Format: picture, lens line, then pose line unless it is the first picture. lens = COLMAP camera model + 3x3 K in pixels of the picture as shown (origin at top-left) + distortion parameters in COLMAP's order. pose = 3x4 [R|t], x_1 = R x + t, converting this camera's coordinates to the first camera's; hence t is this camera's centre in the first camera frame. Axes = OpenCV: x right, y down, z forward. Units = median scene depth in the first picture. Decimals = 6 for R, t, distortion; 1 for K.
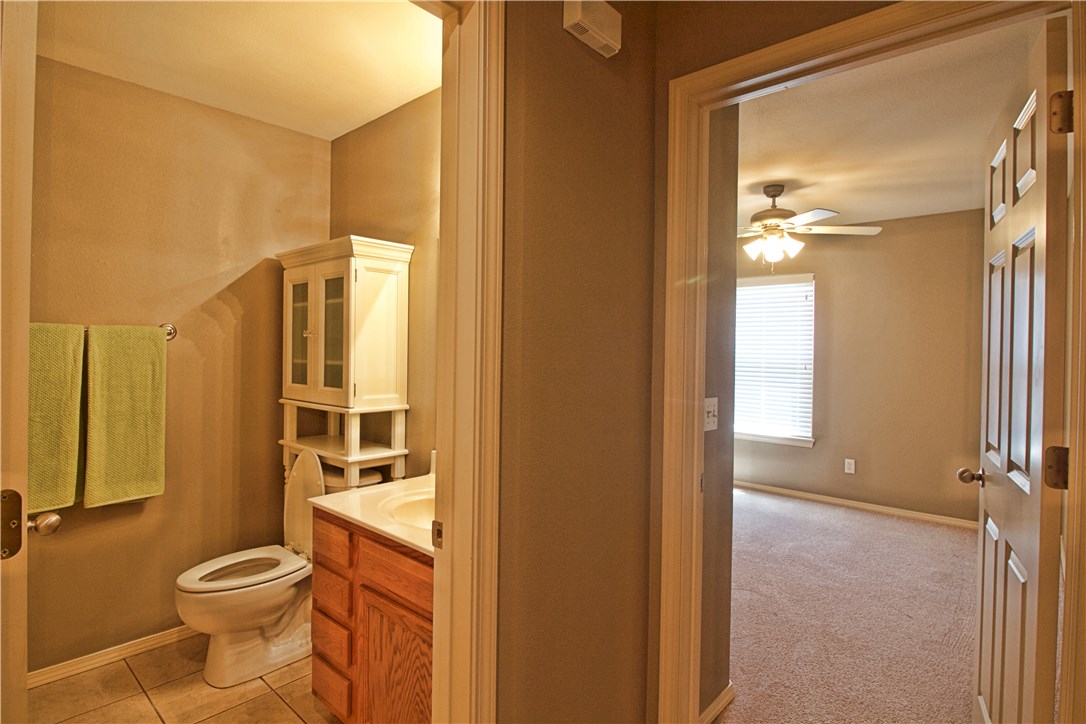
lens RADIAL K [[557.5, 0, 542.6], [0, 557.5, 350.4], [0, 0, 1]] dist [0.001973, -0.012400]
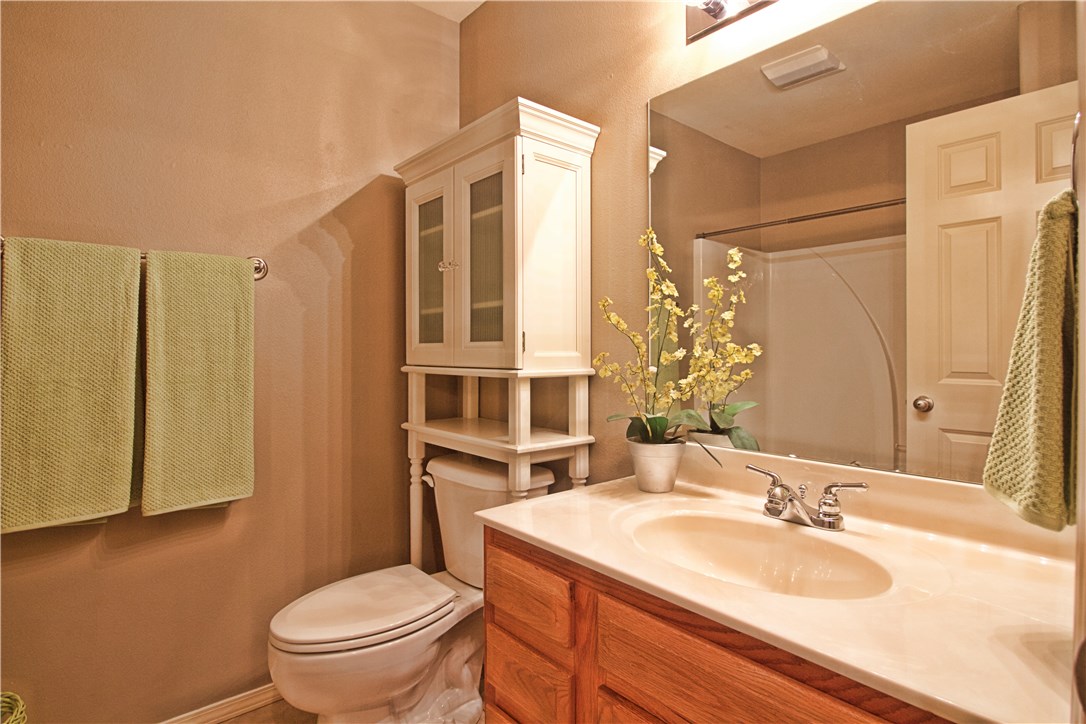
lens RADIAL K [[557.5, 0, 542.6], [0, 557.5, 350.4], [0, 0, 1]] dist [0.001973, -0.012400]
pose [[0.991042, -0.013164, -0.132897, -0.226974], [0.012981, 0.999913, -0.002244, 0.082045], [0.132915, 0.000499, 0.991127, 0.358200]]
